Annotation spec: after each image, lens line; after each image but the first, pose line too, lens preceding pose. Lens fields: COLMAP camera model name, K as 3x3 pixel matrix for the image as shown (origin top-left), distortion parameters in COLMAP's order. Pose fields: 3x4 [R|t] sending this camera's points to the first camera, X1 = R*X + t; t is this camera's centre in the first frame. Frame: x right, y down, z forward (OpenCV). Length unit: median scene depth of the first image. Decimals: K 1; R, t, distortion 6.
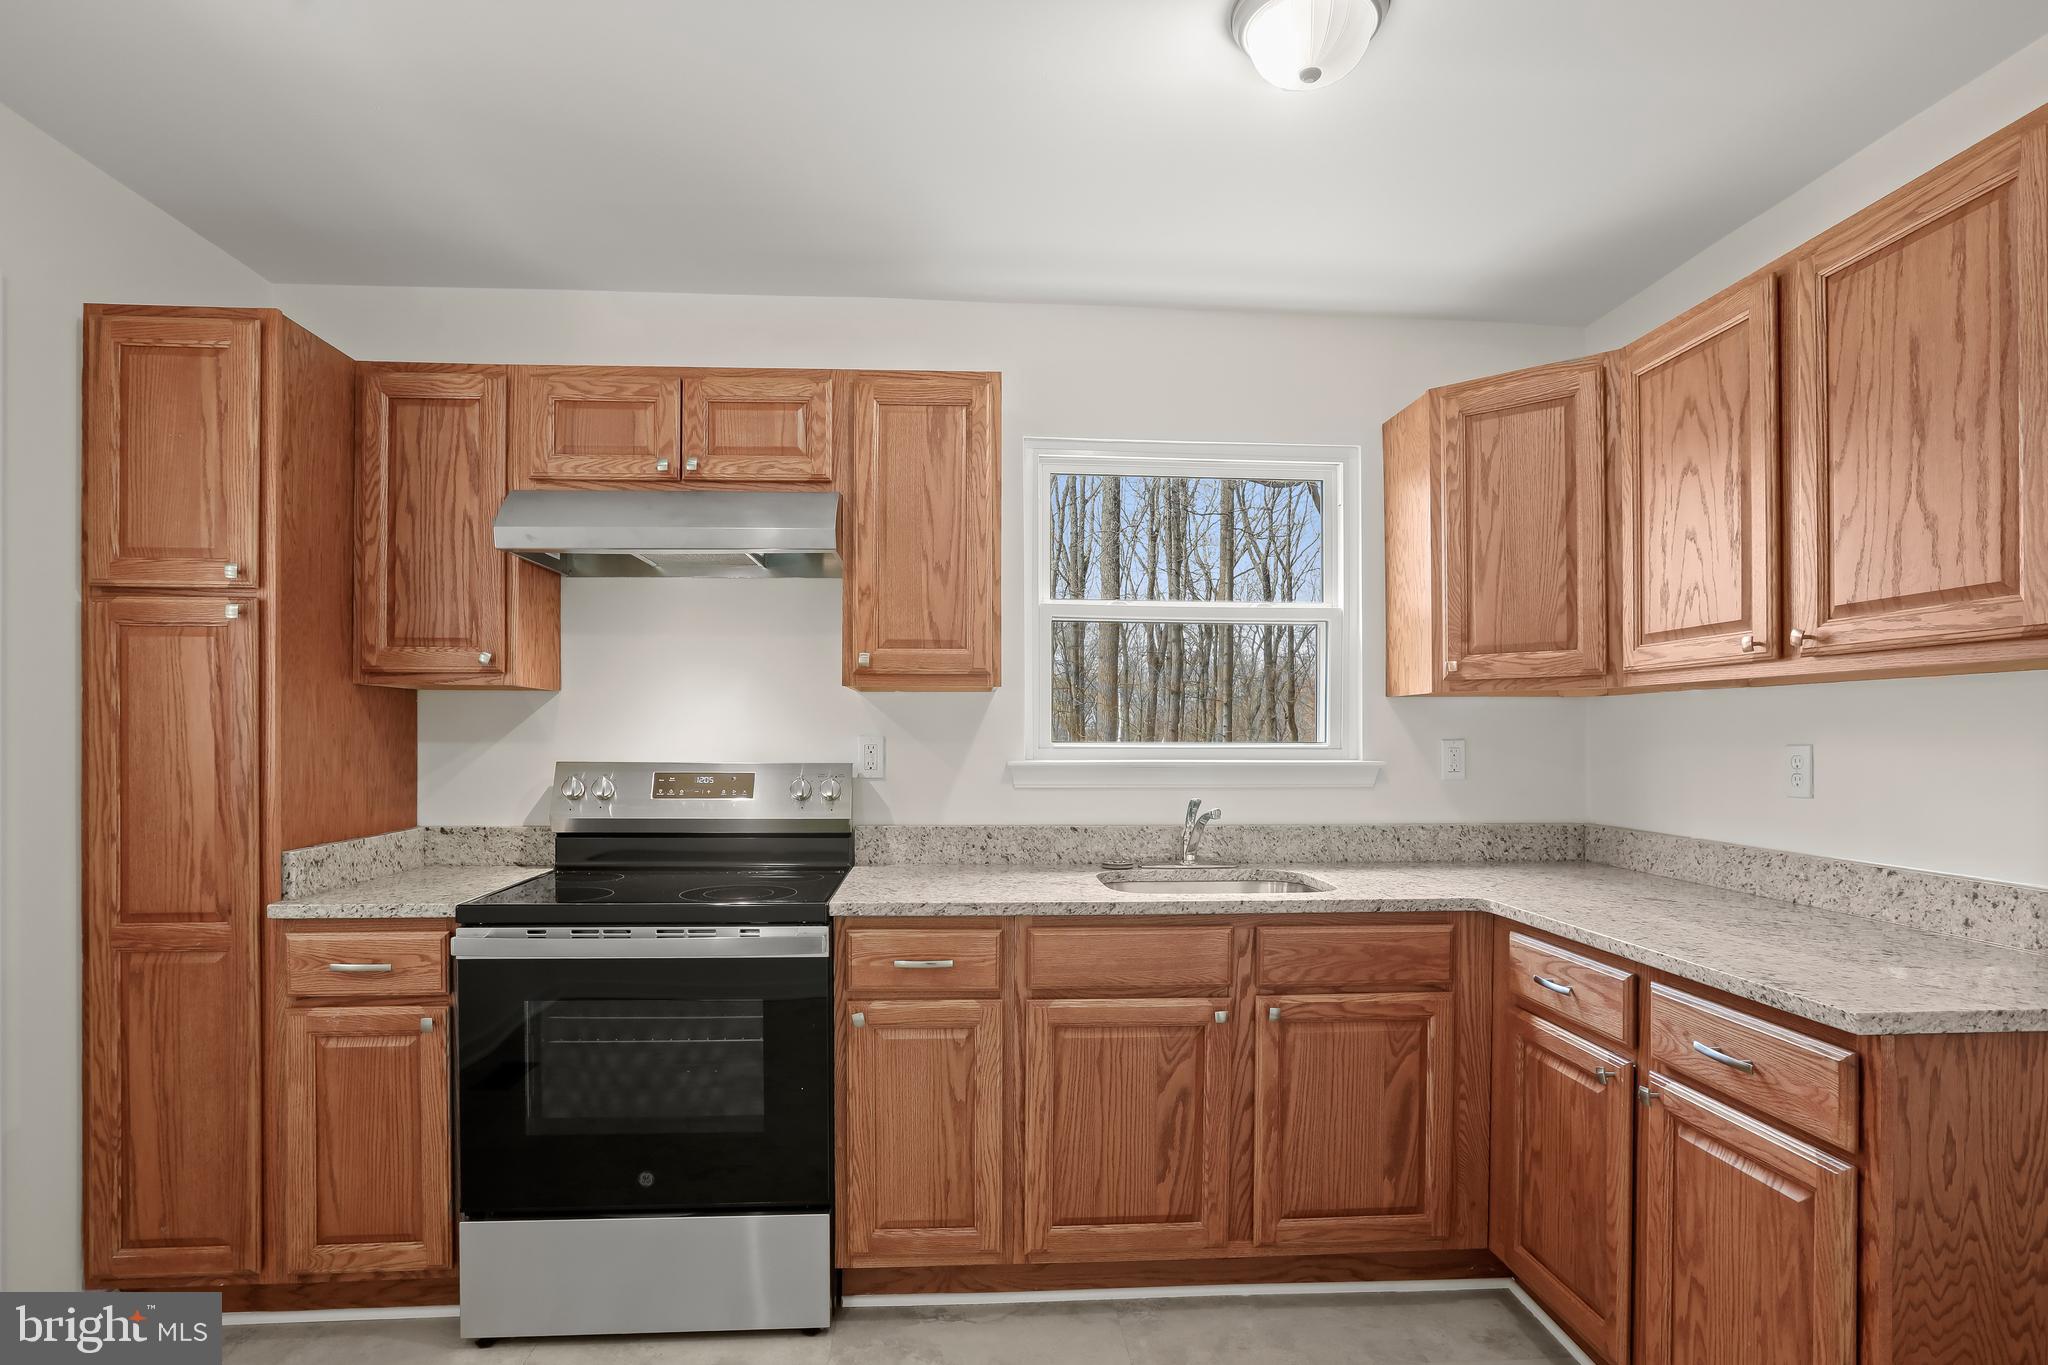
lens RADIAL K [[1093.7, 0, 1021.2], [0, 1093.7, 723.7], [0, 0, 1]] dist [-0.052139, 0.020423]
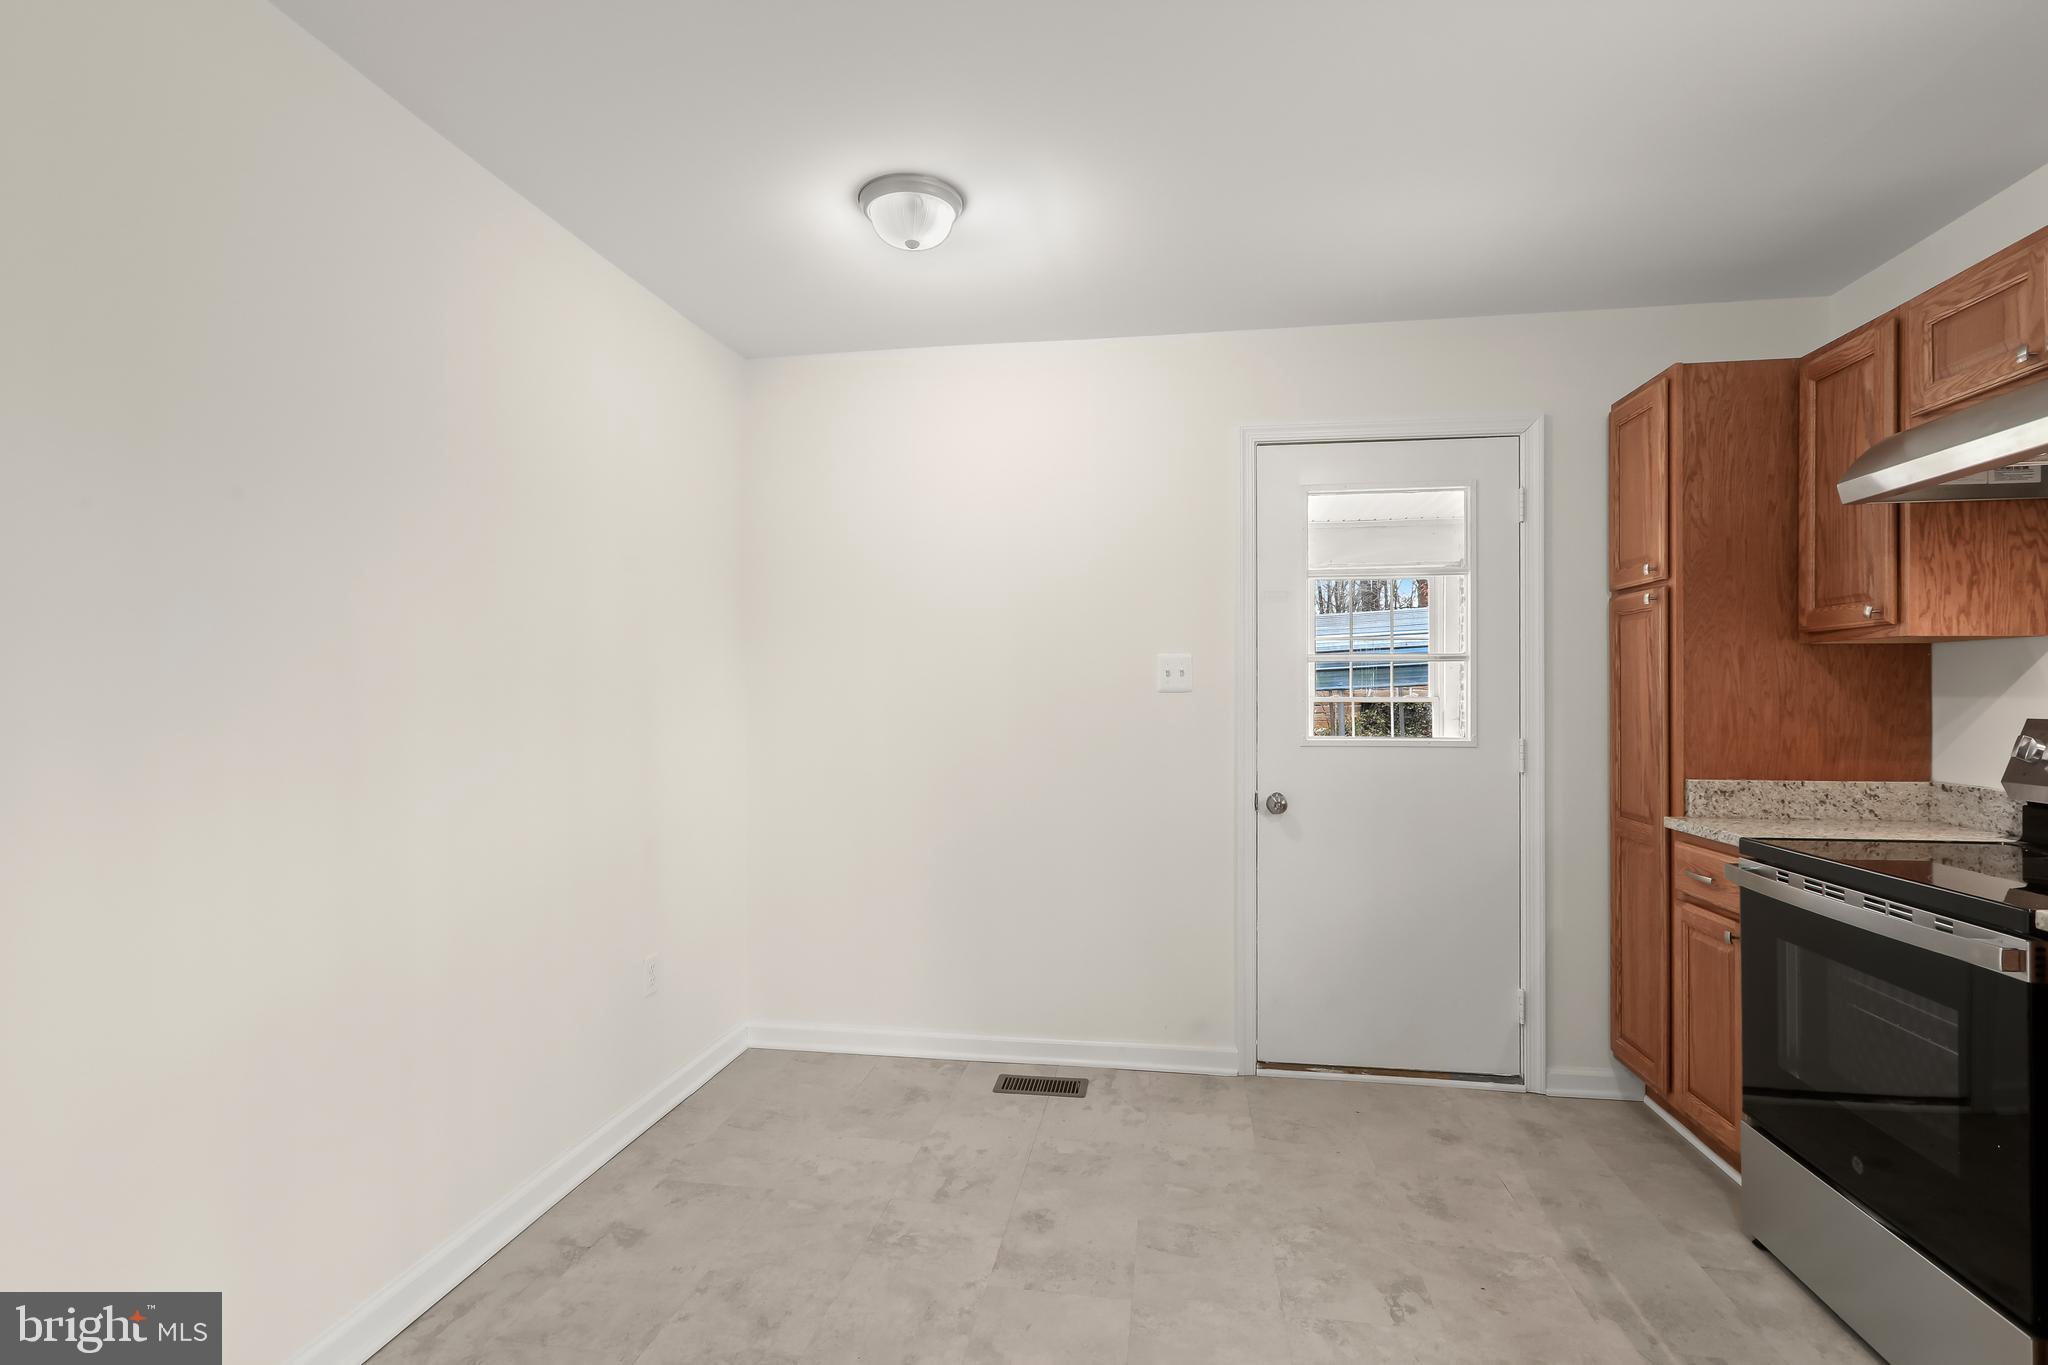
lens RADIAL K [[967.1, 0, 1022.7], [0, 967.1, 695.6], [0, 0, 1]] dist [-0.020851, 0.003483]
pose [[-0.243580, -0.003405, -0.969875, 0.609787], [0.006311, 0.999967, -0.005096, 0.018971], [0.969860, -0.007362, -0.243550, 0.493405]]
